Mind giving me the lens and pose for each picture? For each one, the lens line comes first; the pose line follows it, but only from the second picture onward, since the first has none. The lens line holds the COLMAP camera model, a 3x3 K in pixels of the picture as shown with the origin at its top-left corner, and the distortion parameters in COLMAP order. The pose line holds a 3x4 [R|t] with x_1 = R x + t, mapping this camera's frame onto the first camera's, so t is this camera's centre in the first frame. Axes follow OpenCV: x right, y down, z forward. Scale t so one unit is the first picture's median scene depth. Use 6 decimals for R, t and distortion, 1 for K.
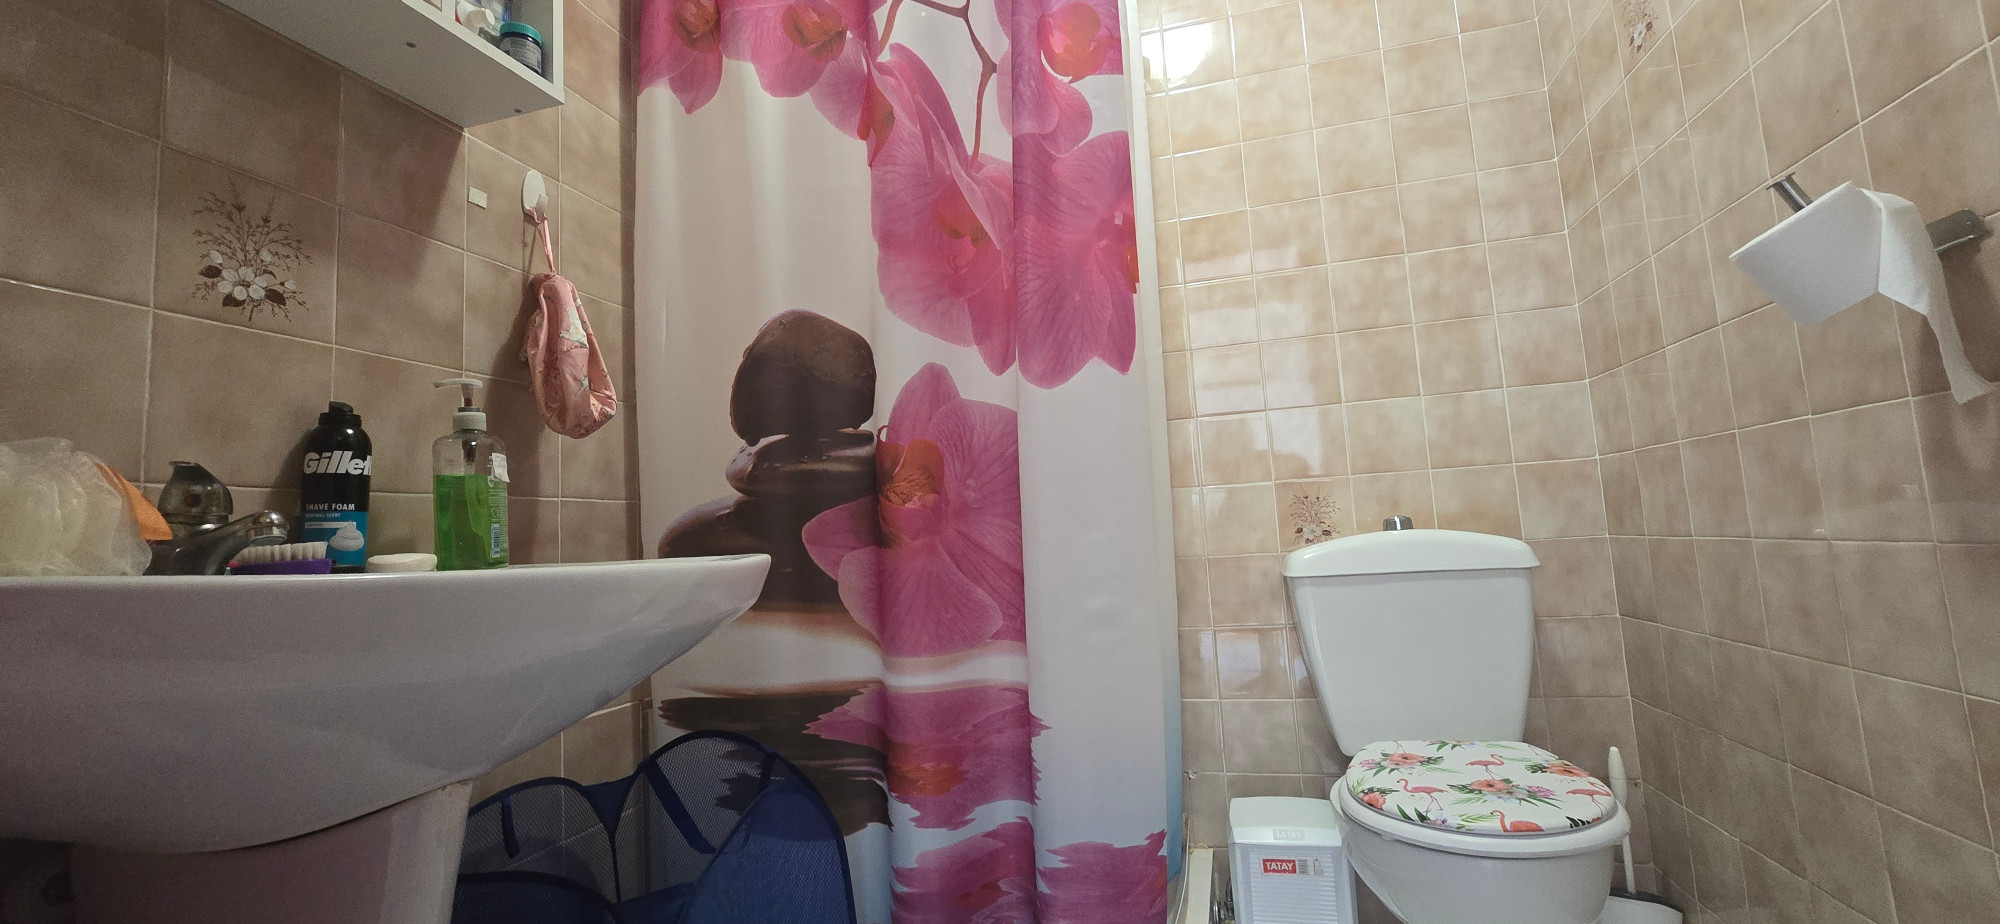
lens RADIAL K [[815.9, 0, 999.4], [0, 815.9, 452.5], [0, 0, 1]] dist [-0.002158, -0.000423]
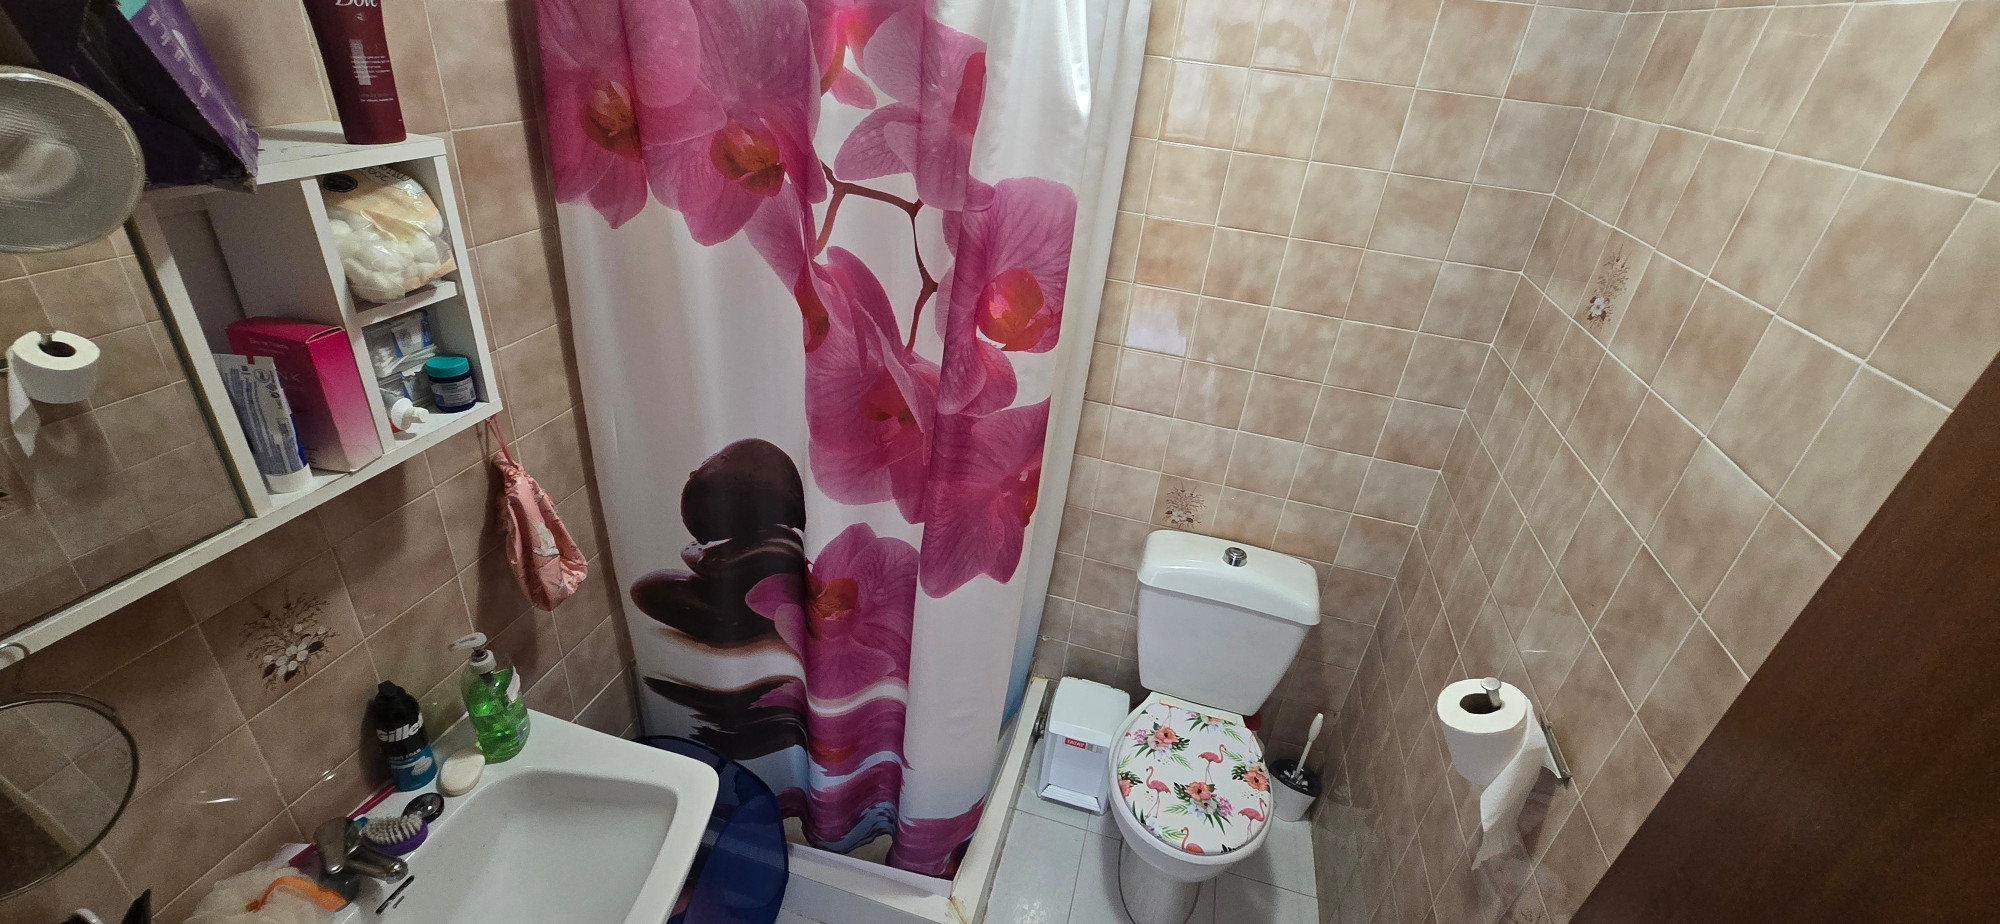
lens RADIAL K [[815.9, 0, 999.4], [0, 815.9, 452.5], [0, 0, 1]] dist [-0.002158, -0.000423]
pose [[0.987888, 0.131973, 0.081614, 0.016030], [-0.154923, 0.809191, 0.566753, -0.869230], [0.008755, -0.572533, 0.819835, 0.090809]]
